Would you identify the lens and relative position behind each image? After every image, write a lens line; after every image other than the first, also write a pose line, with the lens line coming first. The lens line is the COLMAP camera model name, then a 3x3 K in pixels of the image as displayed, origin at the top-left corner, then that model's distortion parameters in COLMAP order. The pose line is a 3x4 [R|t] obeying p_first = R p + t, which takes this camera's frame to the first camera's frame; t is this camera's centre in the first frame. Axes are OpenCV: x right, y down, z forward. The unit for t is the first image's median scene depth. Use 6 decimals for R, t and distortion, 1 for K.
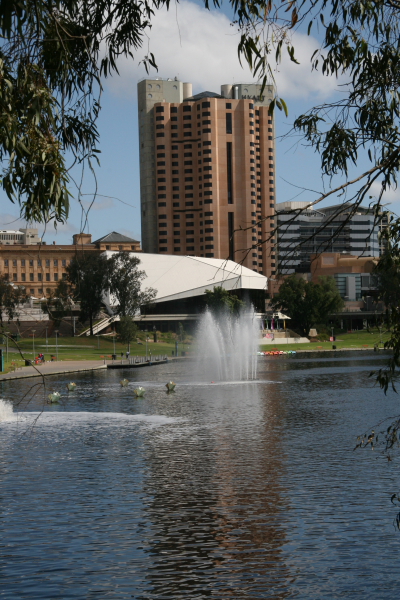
lens RADIAL K [[1482.1, 0, 200.2], [0, 1482.1, 300.6], [0, 0, 1]] dist [0.173298, 0.000000]
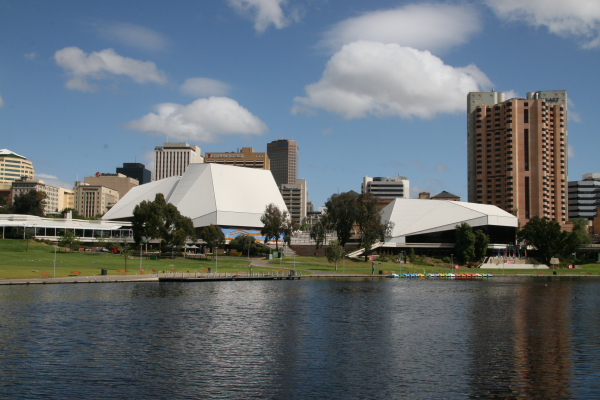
lens RADIAL K [[663.0, 0, 299.3], [0, 663.0, 199.9], [0, 0, 1]] dist [-0.001278, 0.000000]
pose [[0.885100, -0.008402, -0.465326, 0.124008], [-0.023195, 0.997798, -0.062136, 0.008061], [0.464823, 0.065790, 0.882956, 0.328614]]
